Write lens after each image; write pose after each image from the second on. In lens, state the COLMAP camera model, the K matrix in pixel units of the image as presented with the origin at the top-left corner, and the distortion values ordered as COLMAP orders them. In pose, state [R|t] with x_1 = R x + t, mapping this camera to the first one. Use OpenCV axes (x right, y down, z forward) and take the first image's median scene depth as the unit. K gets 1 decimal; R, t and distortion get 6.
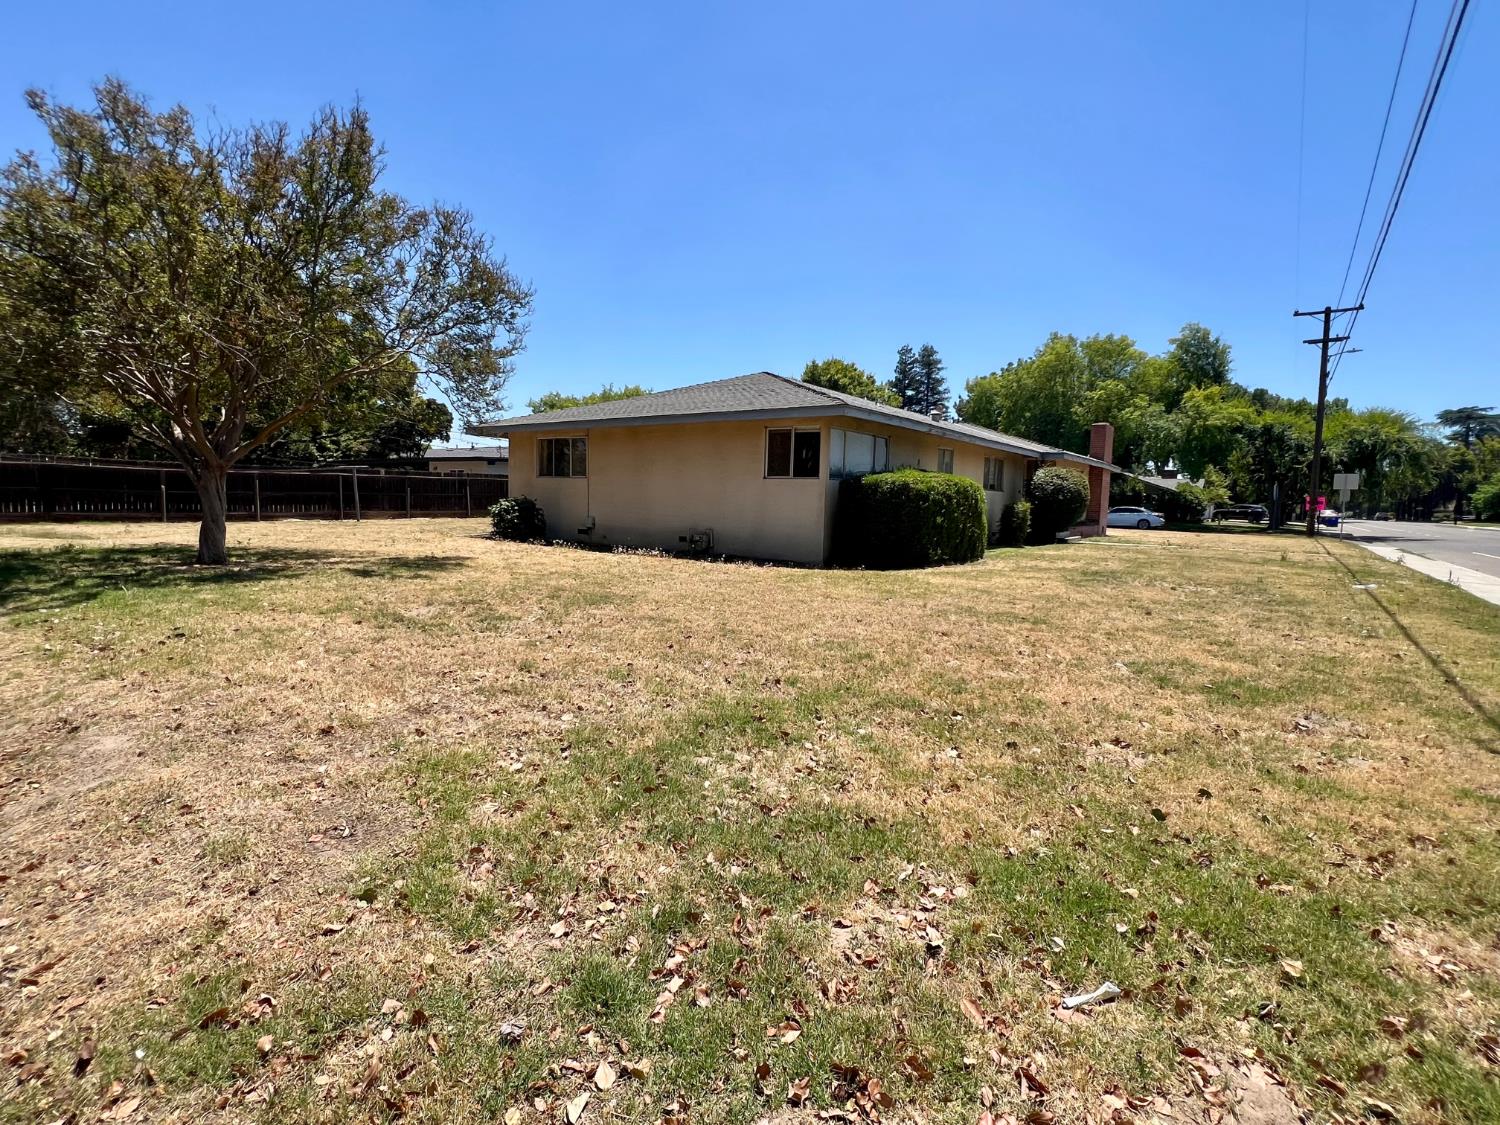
lens RADIAL K [[704.8, 0, 747.1], [0, 704.8, 560.4], [0, 0, 1]] dist [-0.010804, -0.000238]
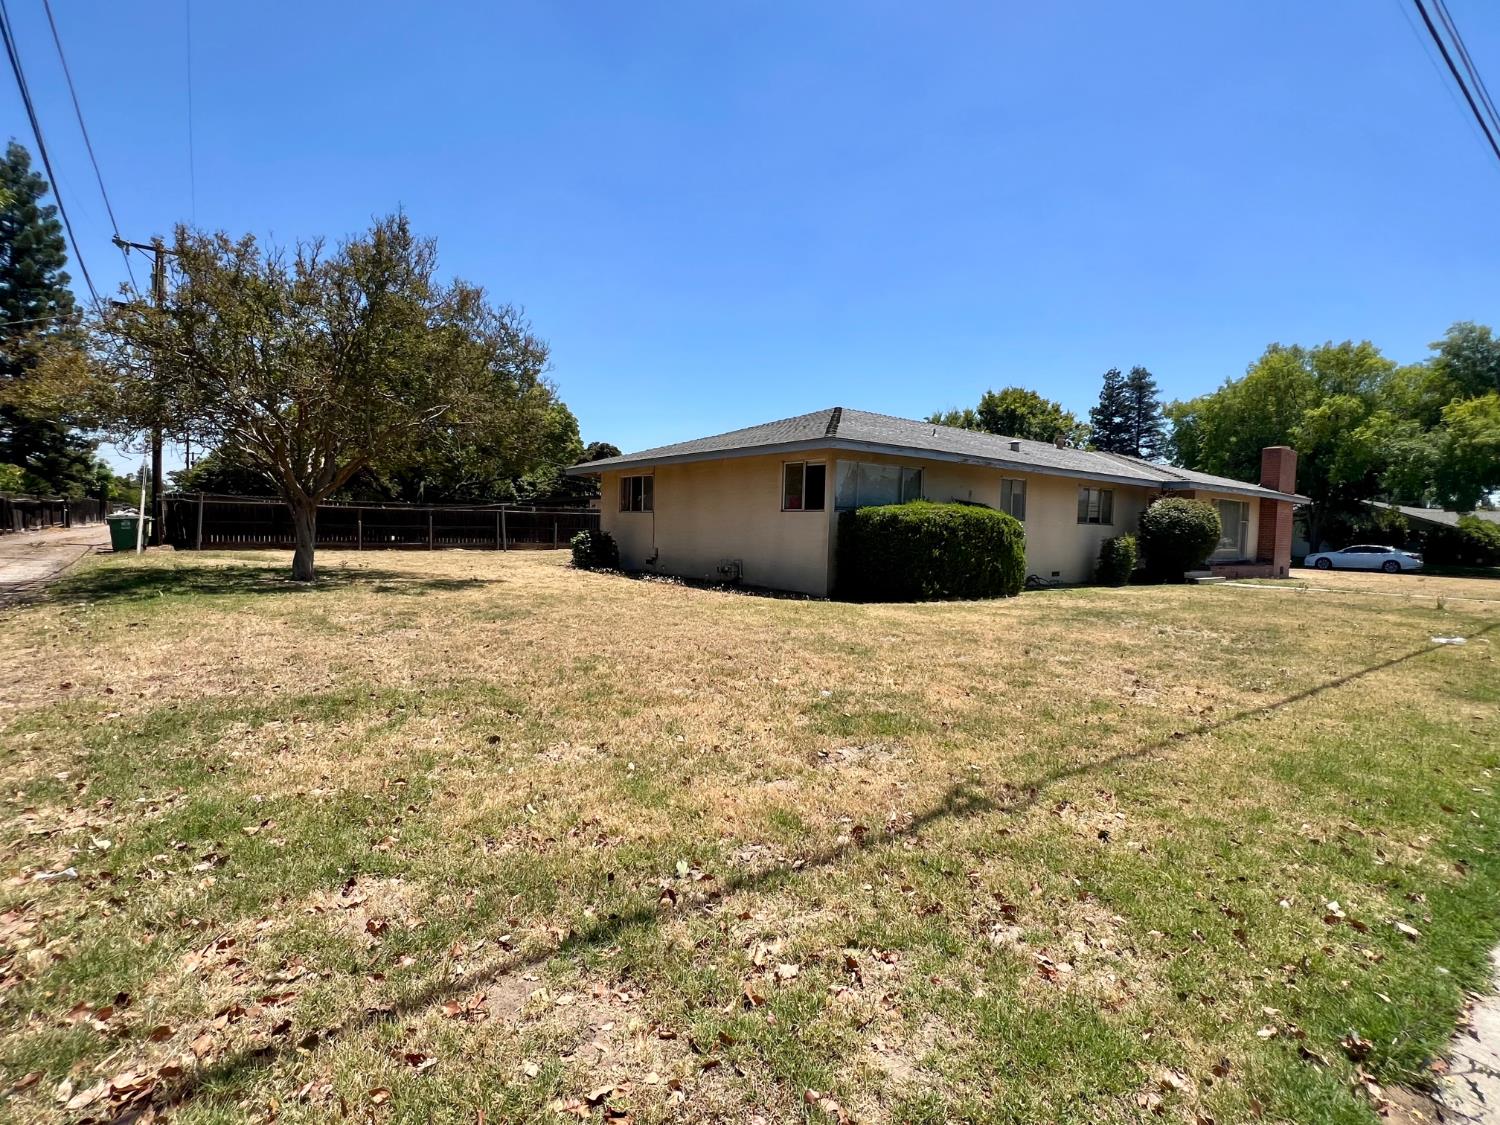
lens RADIAL K [[704.8, 0, 744.7], [0, 704.8, 564.3], [0, 0, 1]] dist [-0.010804, -0.000238]
pose [[0.959959, 0.014249, -0.279778, 0.166024], [-0.027082, 0.998748, -0.042057, 0.003153], [0.278828, 0.047950, 0.959143, 0.003173]]
